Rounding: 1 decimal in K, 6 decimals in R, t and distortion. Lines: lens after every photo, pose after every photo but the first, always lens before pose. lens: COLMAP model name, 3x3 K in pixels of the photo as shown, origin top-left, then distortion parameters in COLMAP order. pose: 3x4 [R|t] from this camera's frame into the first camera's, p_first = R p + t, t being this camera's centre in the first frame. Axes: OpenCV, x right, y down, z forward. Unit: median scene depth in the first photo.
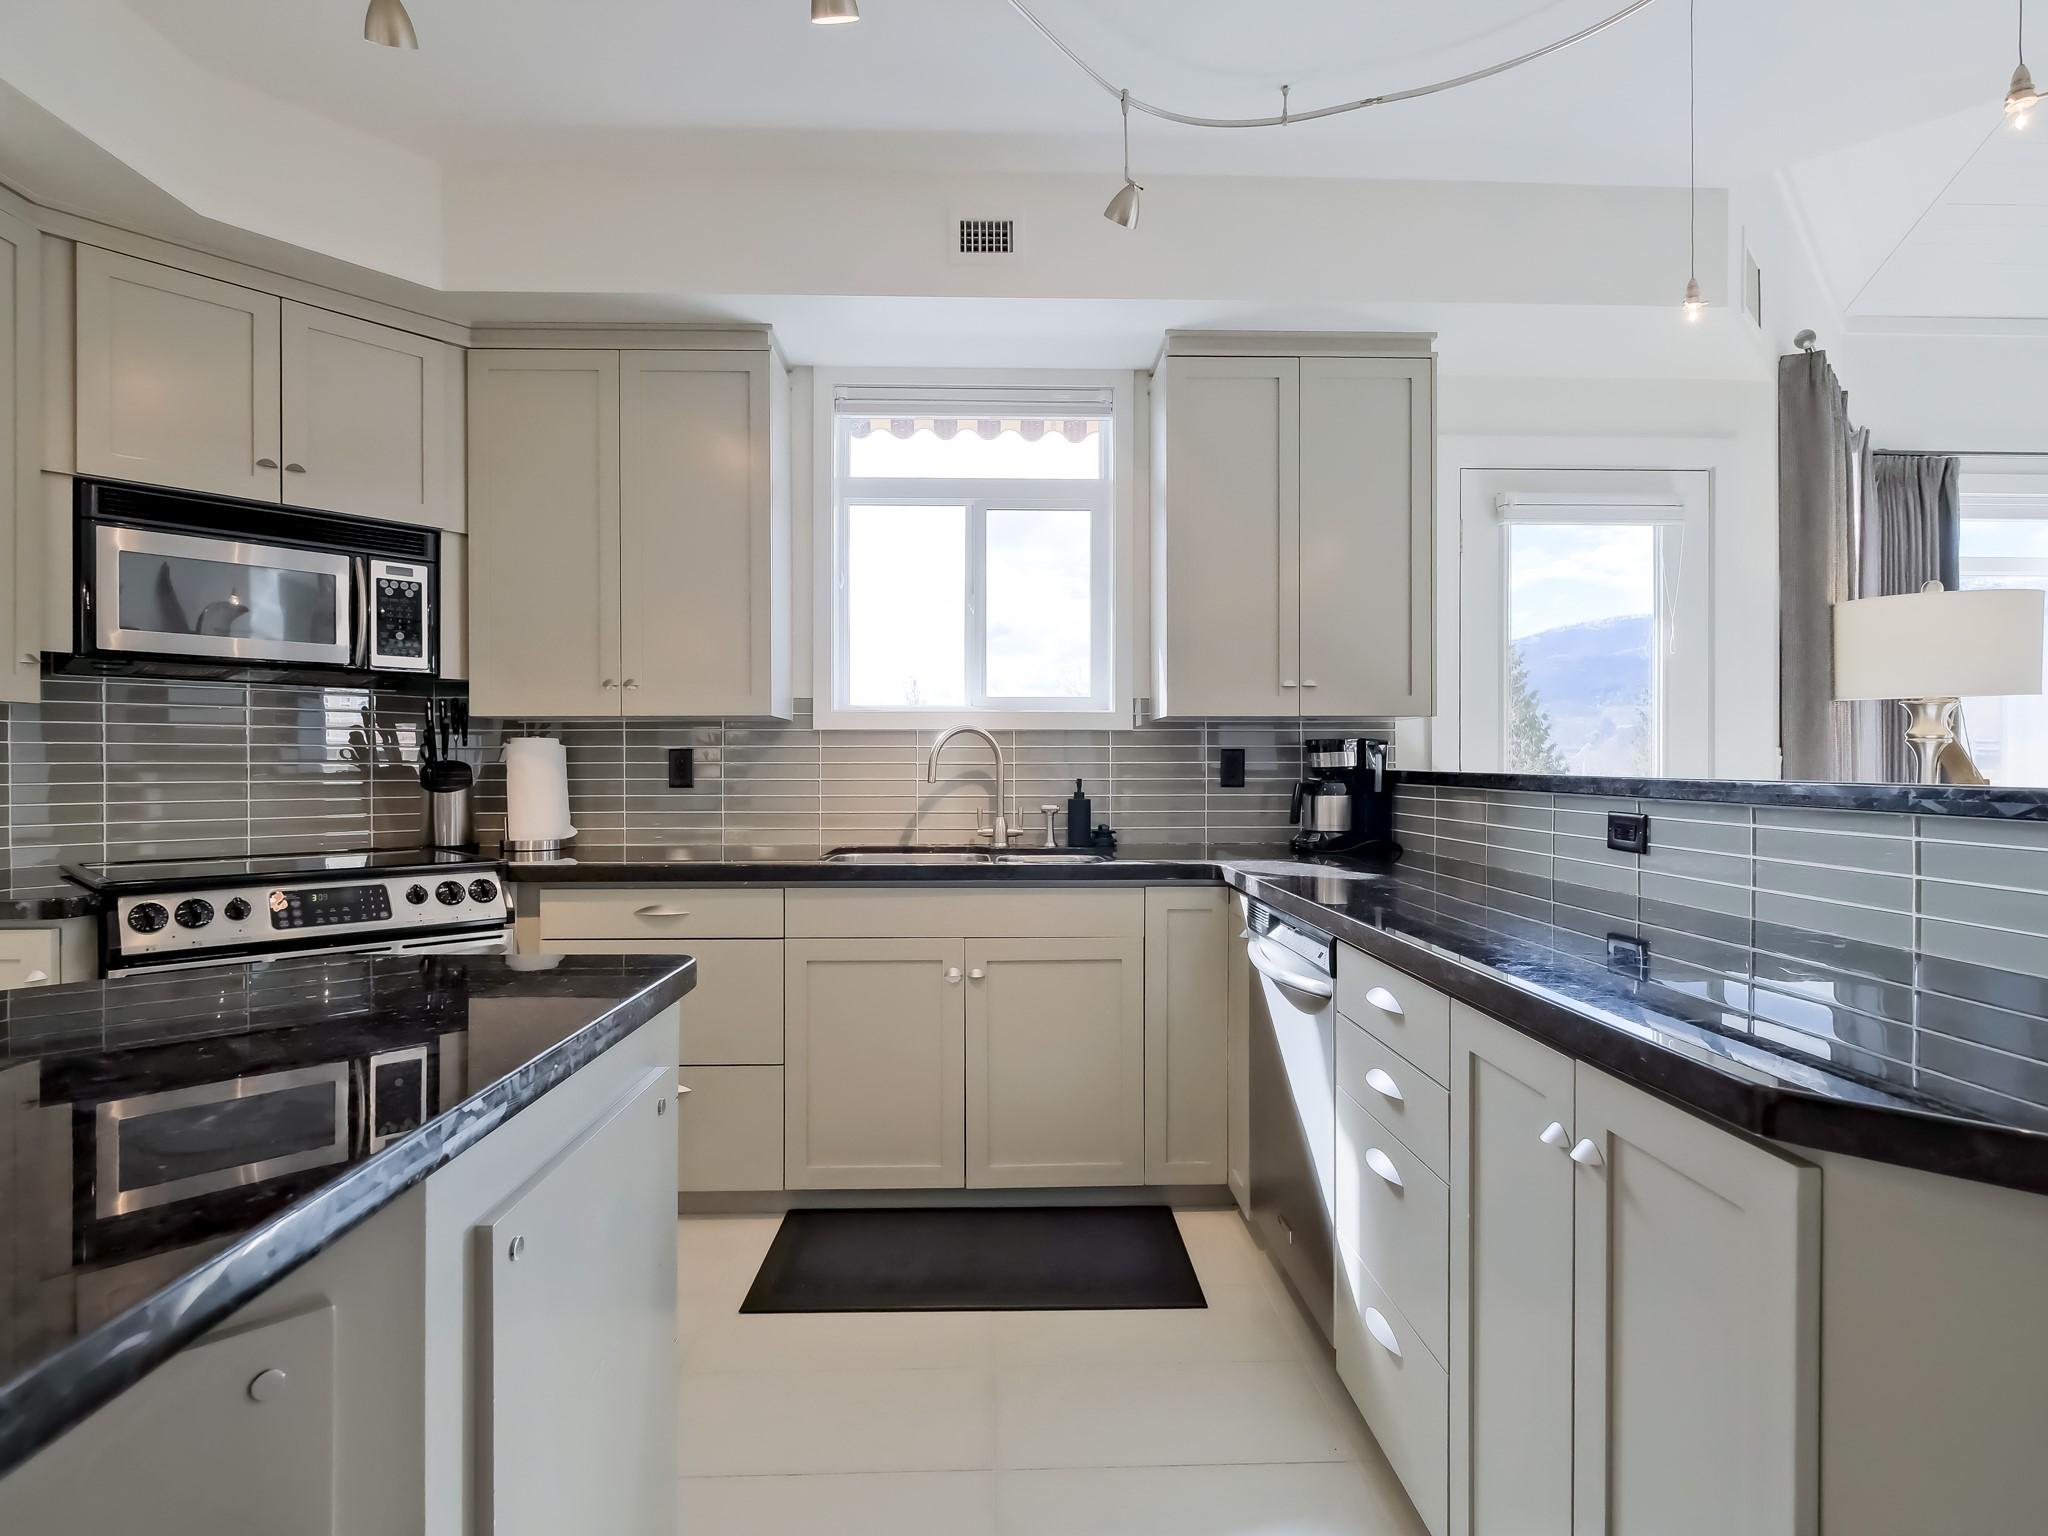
lens RADIAL K [[1067.7, 0, 1023.8], [0, 1067.7, 773.5], [0, 0, 1]] dist [0.000227, -0.002838]
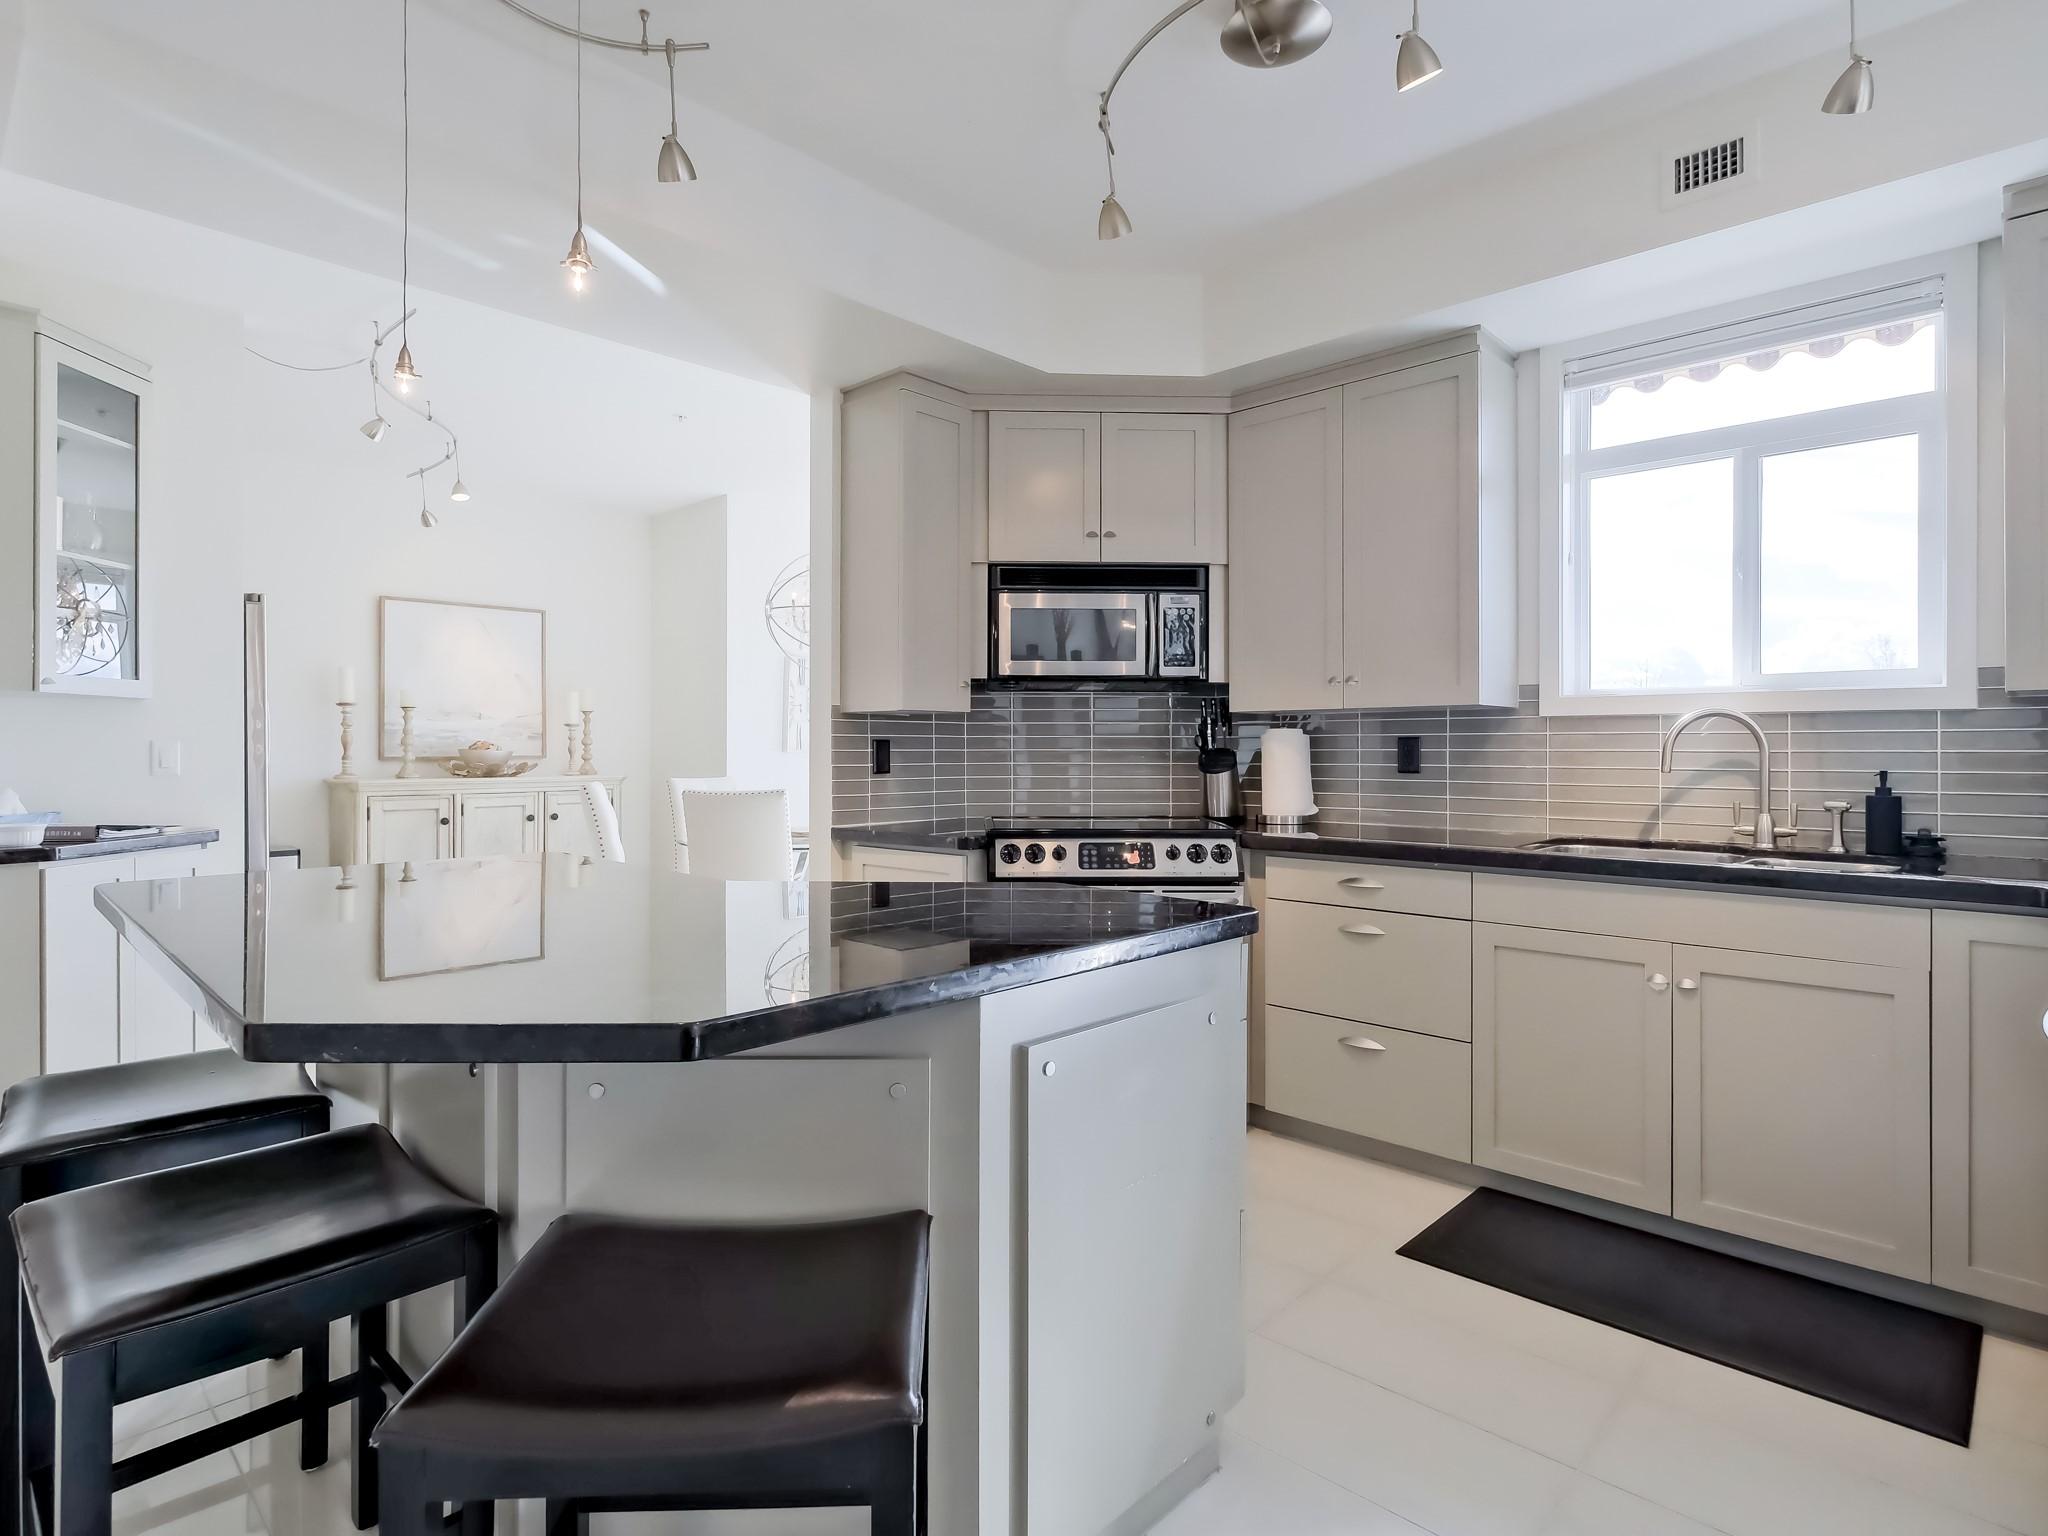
lens RADIAL K [[1067.7, 0, 1014.6], [0, 1067.7, 748.9], [0, 0, 1]] dist [0.000227, -0.002838]
pose [[0.702591, 0.001267, -0.711592, 0.186378], [-0.005669, 0.999977, -0.003817, -0.005169], [0.711571, 0.006716, 0.702582, -0.041400]]
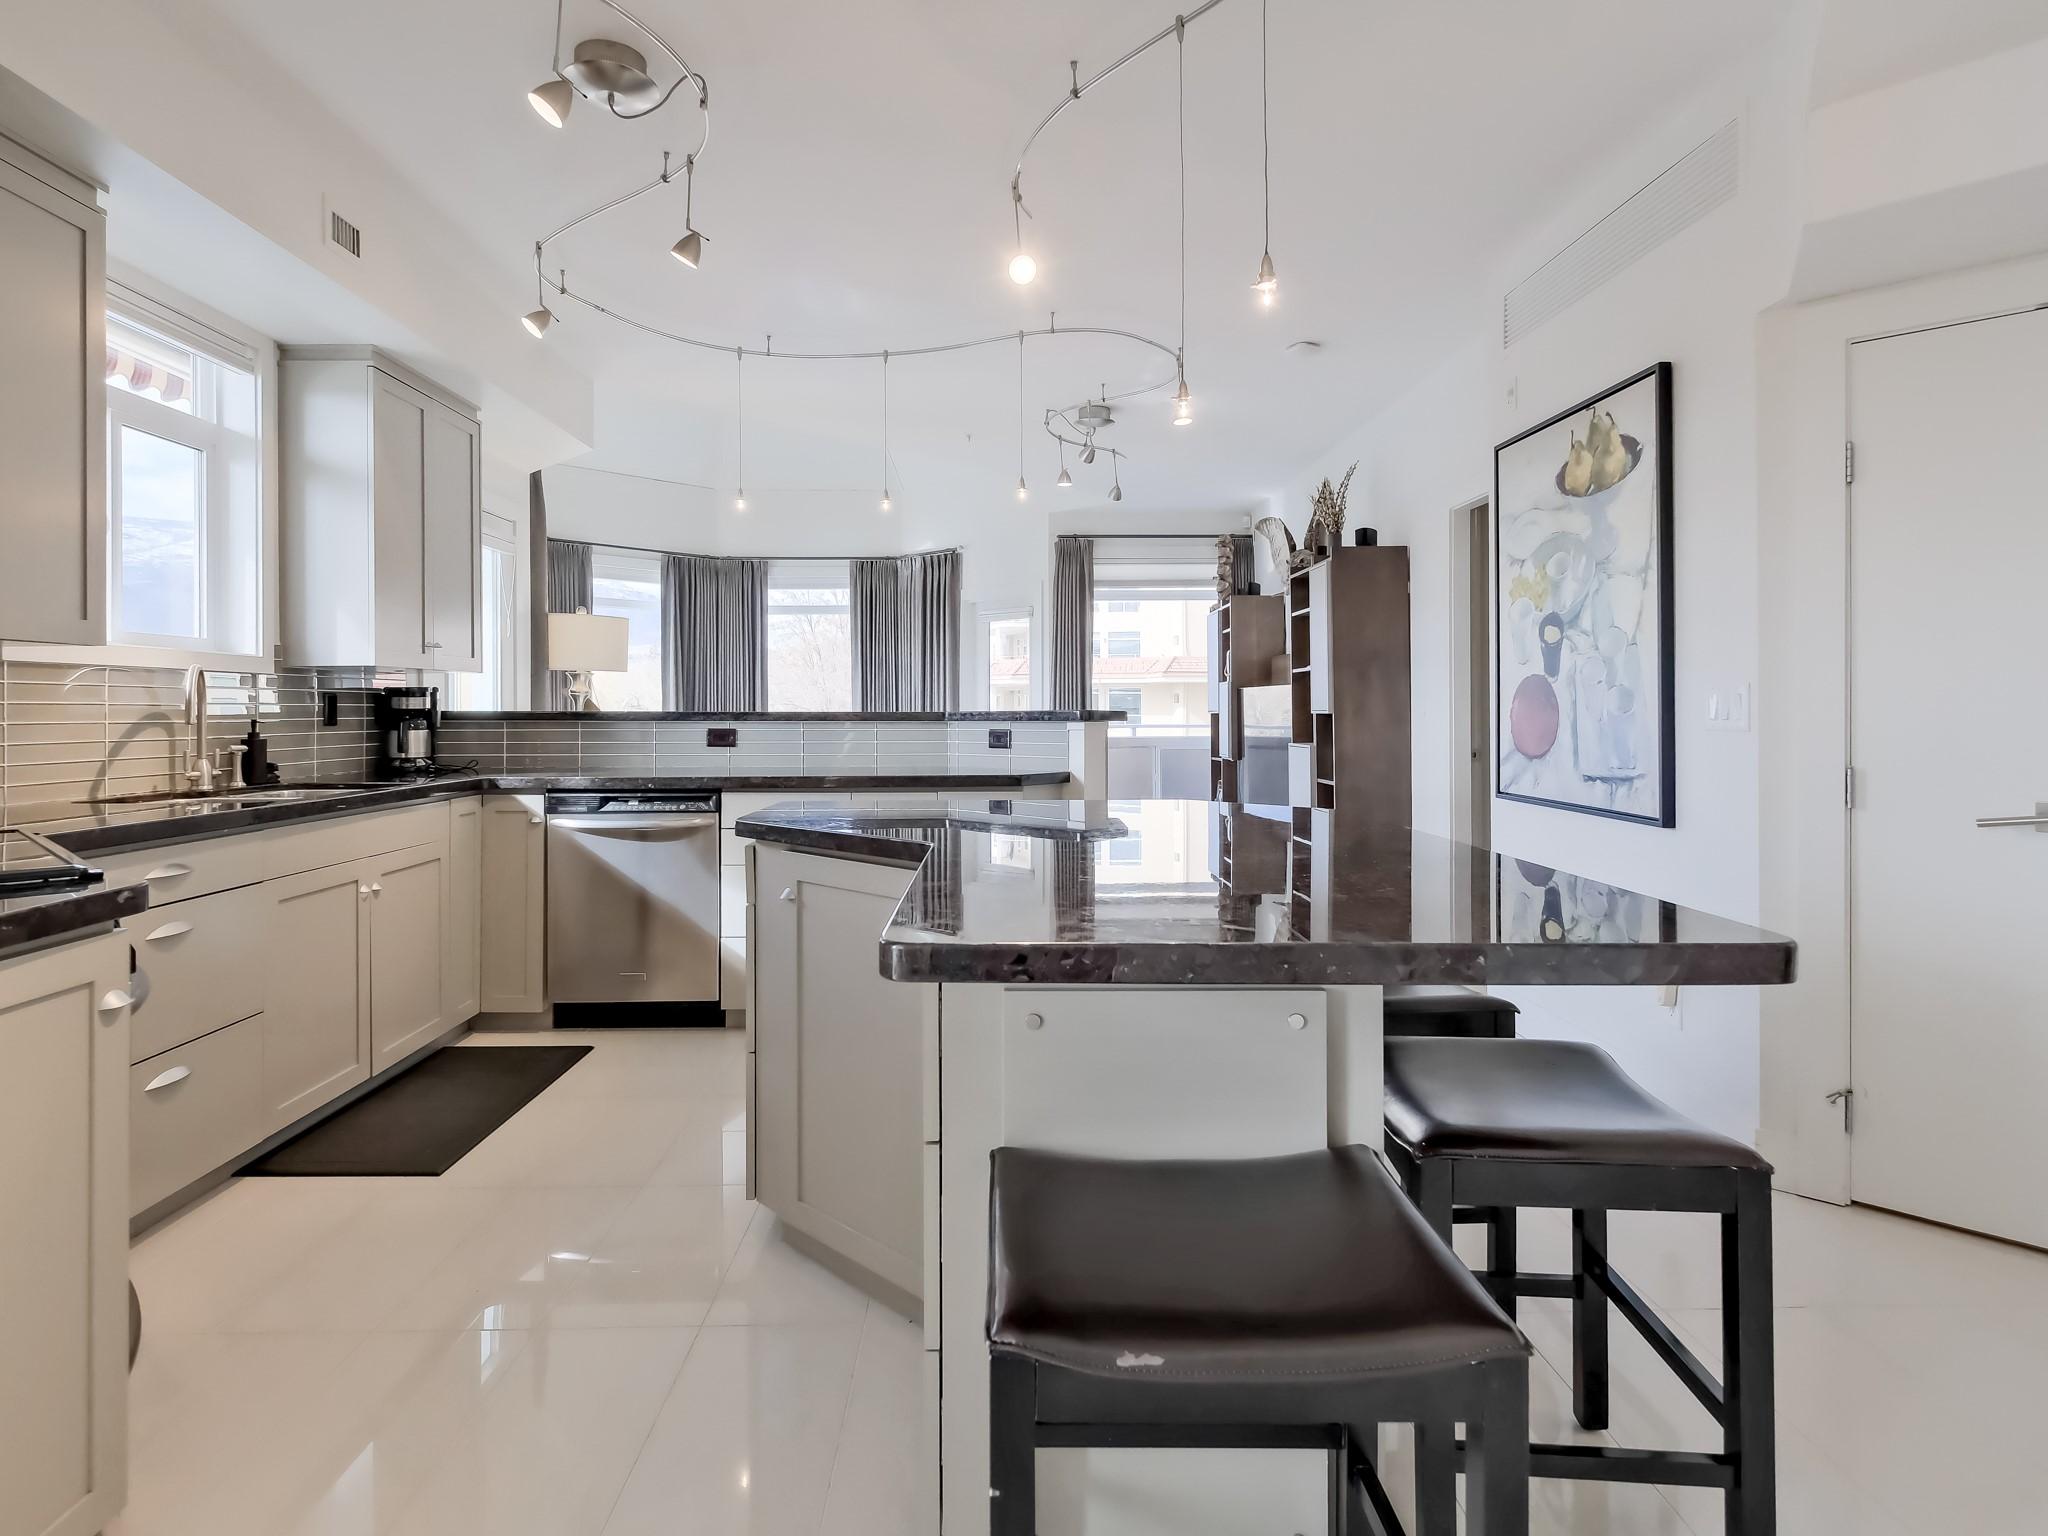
lens RADIAL K [[1067.7, 0, 1013.8], [0, 1067.7, 714.8], [0, 0, 1]] dist [0.000227, -0.002838]
pose [[0.013774, -0.004111, 0.999897, -1.109572], [0.012102, 0.999919, 0.003944, 0.005987], [-0.999832, 0.012046, 0.013823, 0.279056]]
